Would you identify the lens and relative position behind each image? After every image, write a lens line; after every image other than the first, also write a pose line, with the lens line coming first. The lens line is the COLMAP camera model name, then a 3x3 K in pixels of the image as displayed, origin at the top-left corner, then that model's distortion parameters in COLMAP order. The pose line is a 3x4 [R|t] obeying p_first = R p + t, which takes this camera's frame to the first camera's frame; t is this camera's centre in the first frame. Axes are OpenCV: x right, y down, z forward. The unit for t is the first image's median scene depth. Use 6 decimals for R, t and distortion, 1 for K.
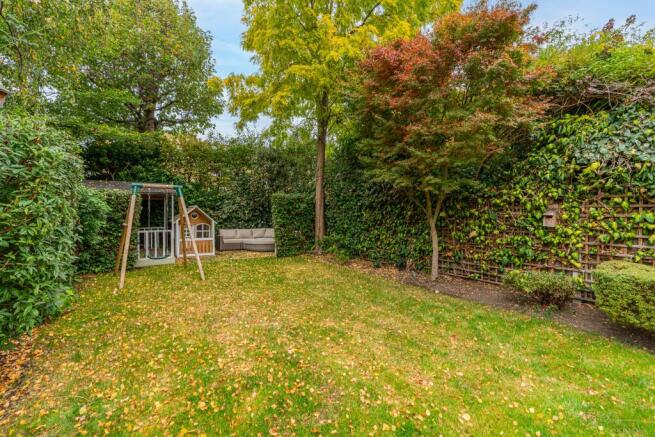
lens RADIAL K [[294.0, 0, 327.5], [0, 294.0, 218.5], [0, 0, 1]] dist [-0.000675, 0.000004]
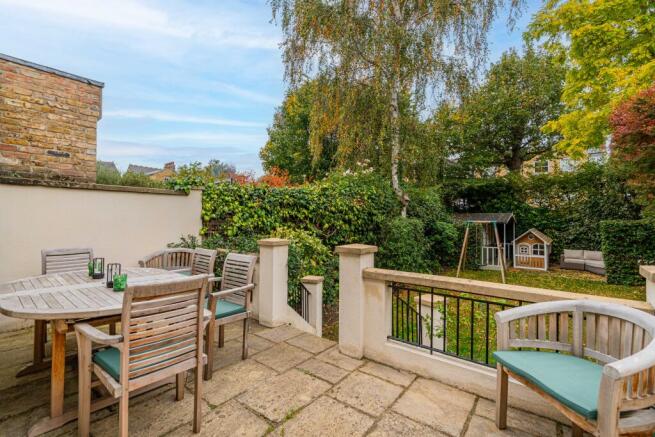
lens RADIAL K [[294.0, 0, 327.5], [0, 294.0, 218.5], [0, 0, 1]] dist [-0.000675, 0.000004]
pose [[0.317828, -0.002849, -0.948144, 0.464128], [-0.011370, 0.999912, -0.006816, -0.069998], [0.948080, 0.012947, 0.317767, -0.232471]]
